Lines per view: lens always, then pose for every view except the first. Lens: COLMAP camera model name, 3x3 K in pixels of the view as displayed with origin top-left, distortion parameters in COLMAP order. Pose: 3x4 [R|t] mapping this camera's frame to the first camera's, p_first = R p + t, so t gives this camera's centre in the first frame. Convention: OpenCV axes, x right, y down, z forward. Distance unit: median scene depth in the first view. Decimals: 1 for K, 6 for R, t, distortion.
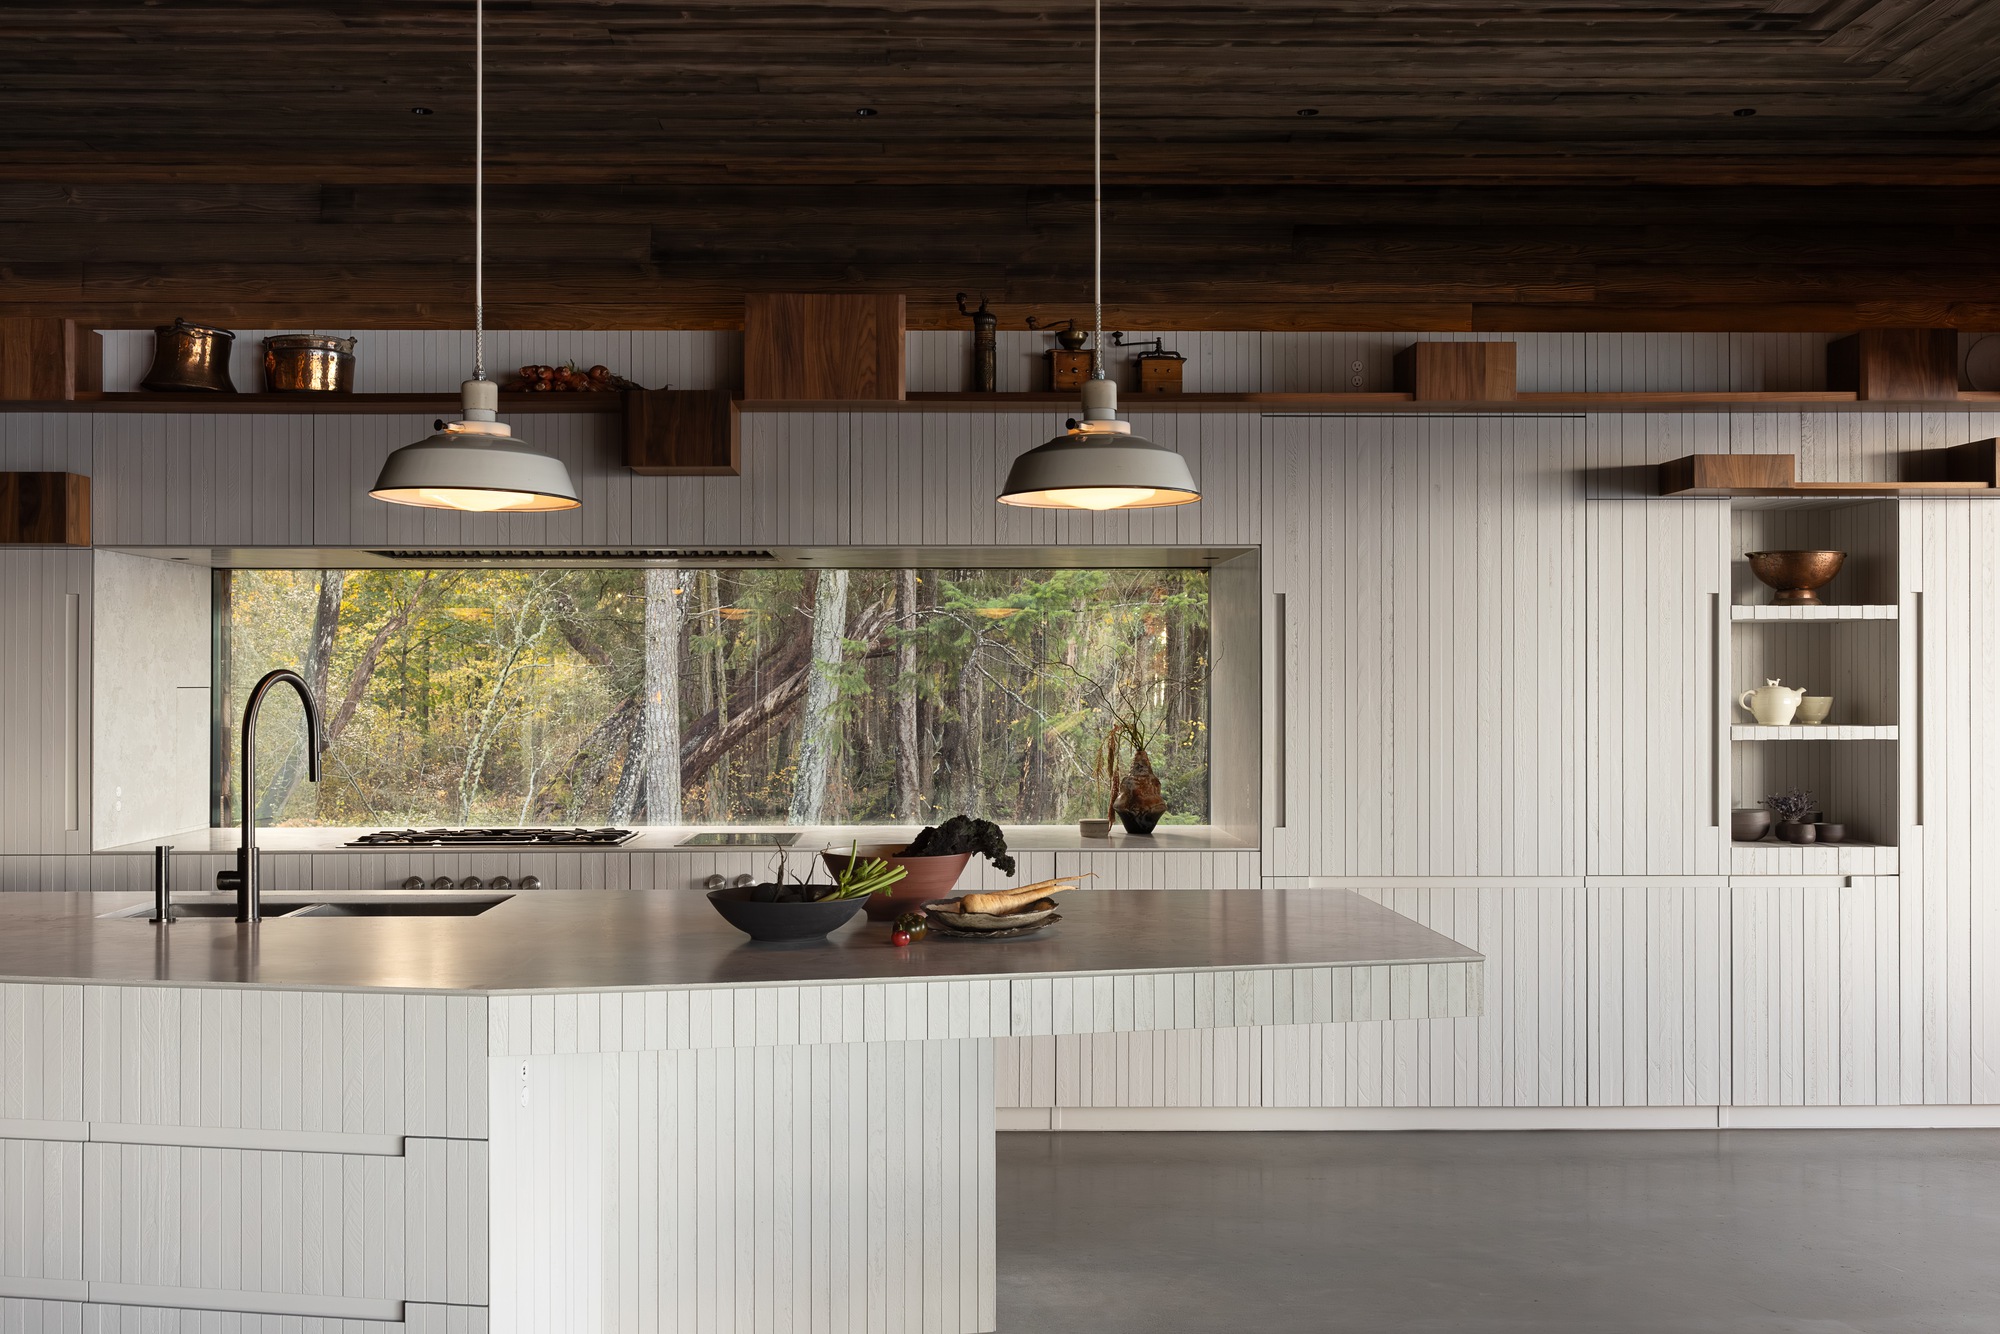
lens RADIAL K [[1942.4, 0, 1000.0], [0, 1942.4, 667.0], [0, 0, 1]] dist [-0.039970, -0.001903]
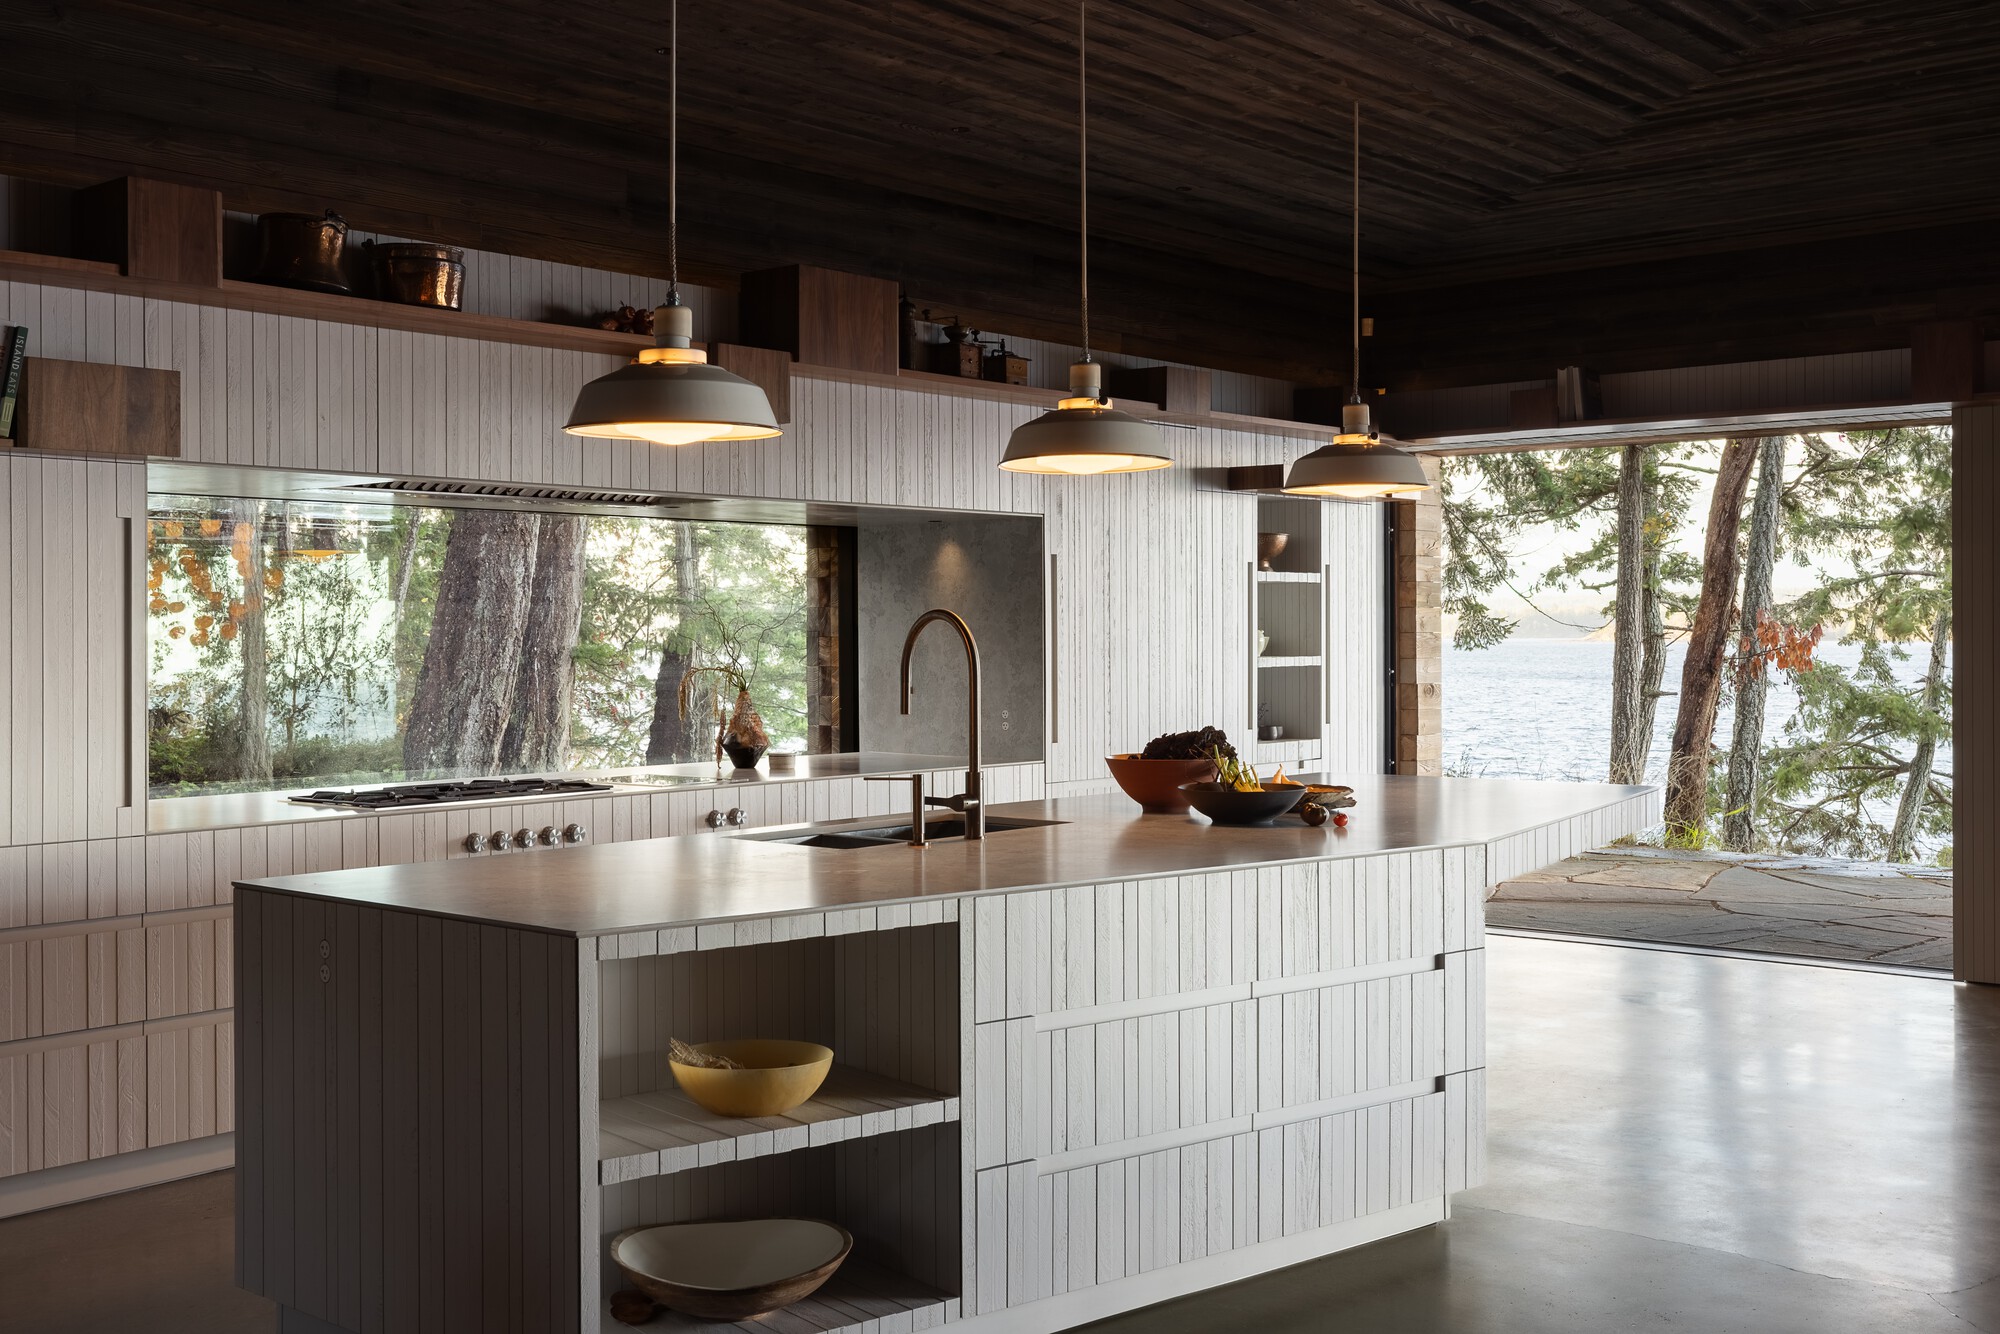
lens RADIAL K [[2091.2, 0, 1000.0], [0, 2091.2, 667.0], [0, 0, 1]] dist [-0.088638, -0.000356]
pose [[0.656657, -0.015284, 0.754035, -0.881676], [-0.003617, 0.999719, 0.023414, 0.002729], [-0.754181, -0.018102, 0.656417, 0.147538]]
